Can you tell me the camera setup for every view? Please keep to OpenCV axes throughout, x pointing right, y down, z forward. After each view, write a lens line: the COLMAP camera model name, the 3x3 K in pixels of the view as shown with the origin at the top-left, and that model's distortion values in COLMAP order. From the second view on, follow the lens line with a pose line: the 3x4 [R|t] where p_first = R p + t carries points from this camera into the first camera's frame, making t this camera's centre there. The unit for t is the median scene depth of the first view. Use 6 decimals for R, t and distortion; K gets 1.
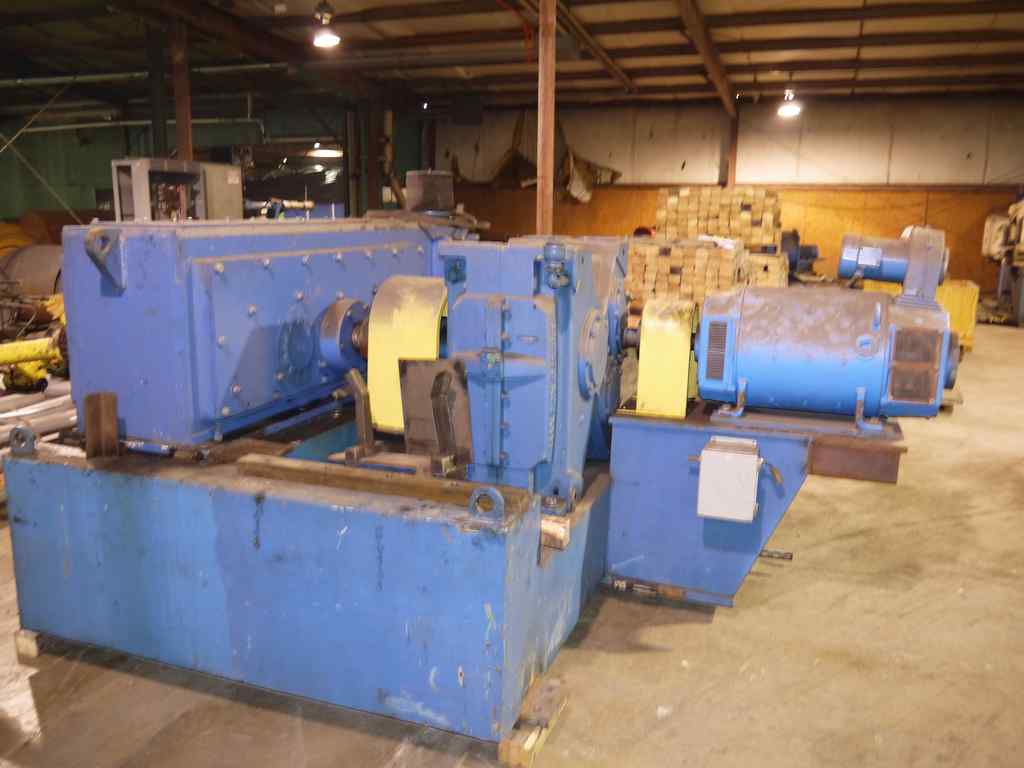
lens RADIAL K [[850.9, 0, 511.3], [0, 850.9, 387.0], [0, 0, 1]] dist [-0.008770, -0.000128]
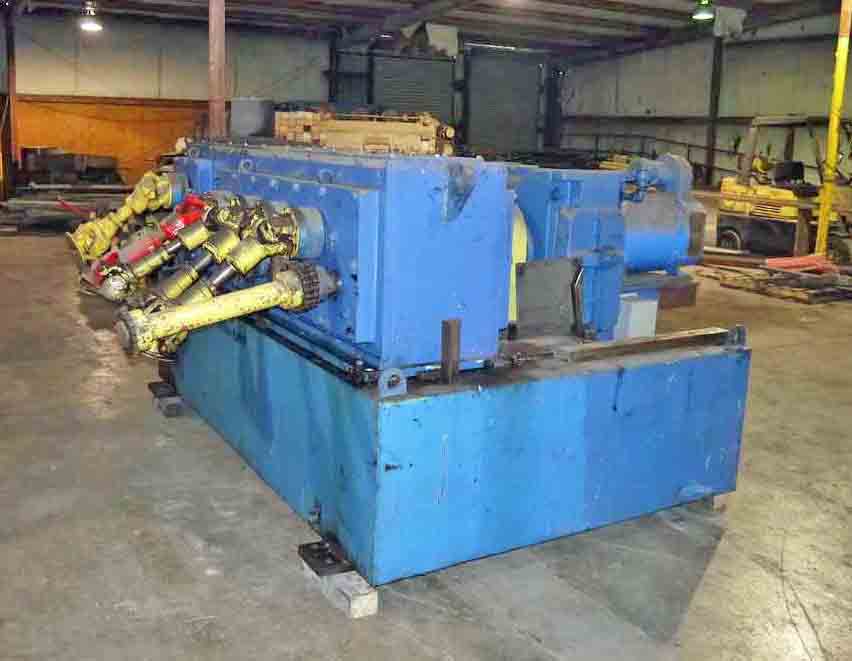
lens RADIAL K [[853.3, 0, 425.4], [0, 853.3, 327.8], [0, 0, 1]] dist [-0.002407, 0.000000]
pose [[0.623621, -0.162035, 0.764749, -0.247477], [0.134475, 0.985935, 0.099240, -0.016787], [-0.770073, 0.040951, 0.636640, 0.071327]]
